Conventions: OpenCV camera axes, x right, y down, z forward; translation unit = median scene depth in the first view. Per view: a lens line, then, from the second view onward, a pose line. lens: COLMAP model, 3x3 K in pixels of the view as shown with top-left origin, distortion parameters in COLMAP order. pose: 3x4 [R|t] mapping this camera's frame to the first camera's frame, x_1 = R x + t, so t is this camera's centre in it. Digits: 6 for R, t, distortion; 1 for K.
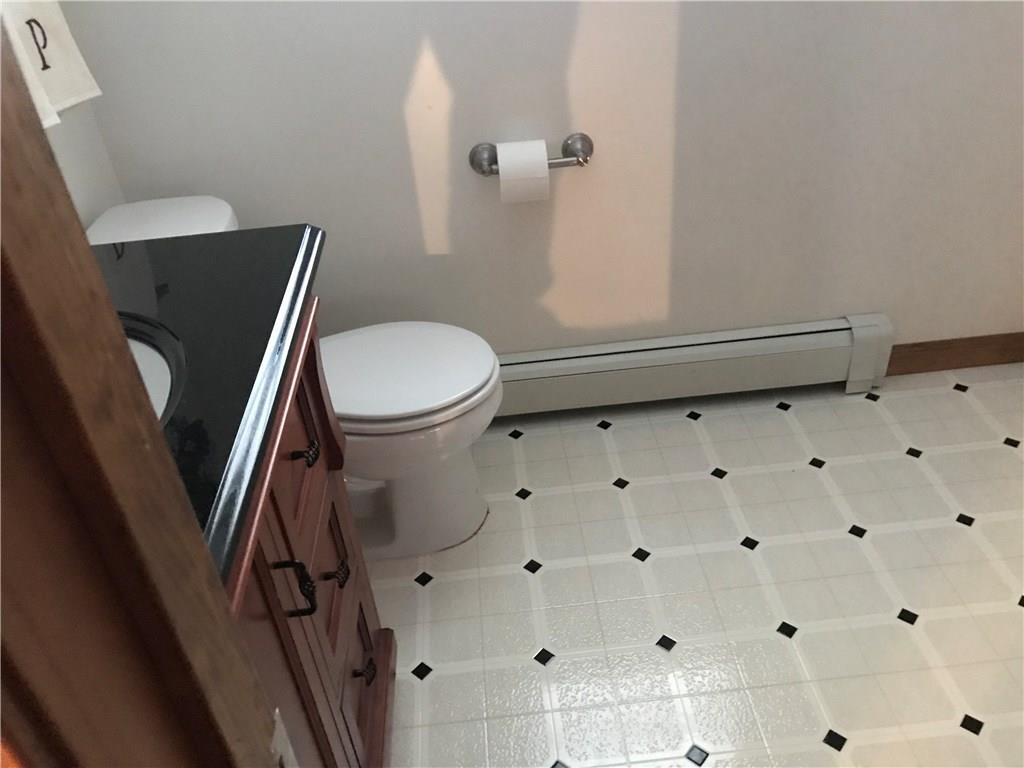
lens RADIAL K [[871.3, 0, 512.0], [0, 871.3, 339.2], [0, 0, 1]] dist [0.000709, -0.001343]
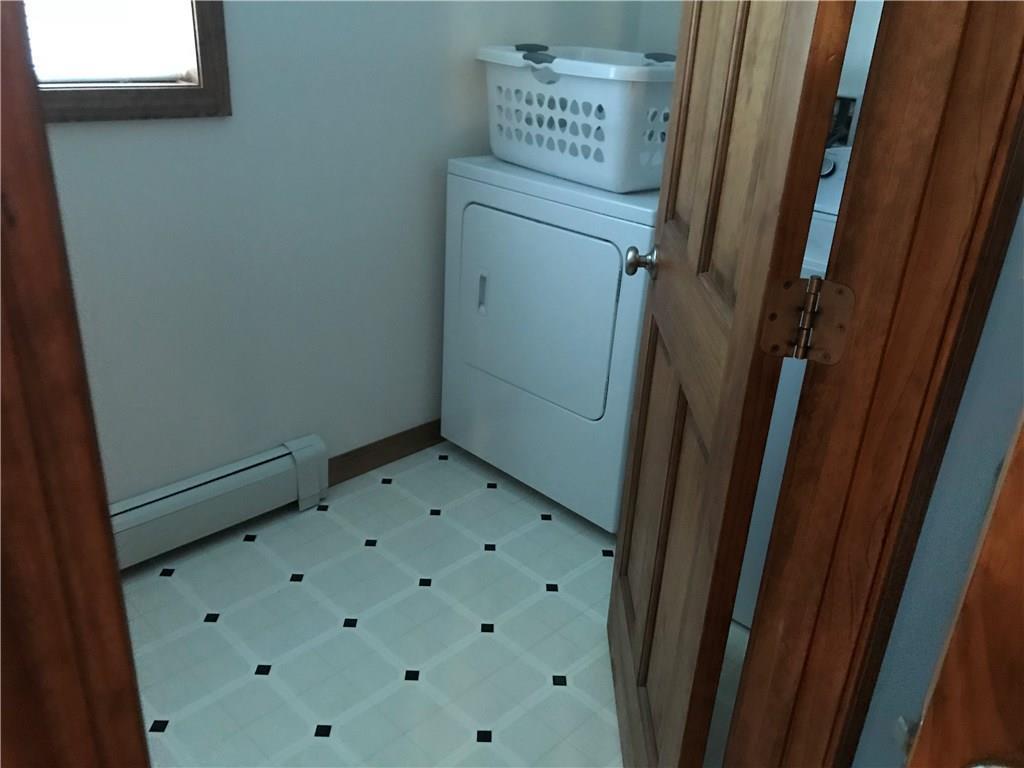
lens RADIAL K [[841.5, 0, 511.5], [0, 841.5, 384.8], [0, 0, 1]] dist [-0.000531, -0.002756]
pose [[0.733032, -0.157652, 0.661673, -0.103876], [0.241340, 0.969761, -0.036310, 0.010373], [-0.635940, 0.186305, 0.748913, -0.002687]]
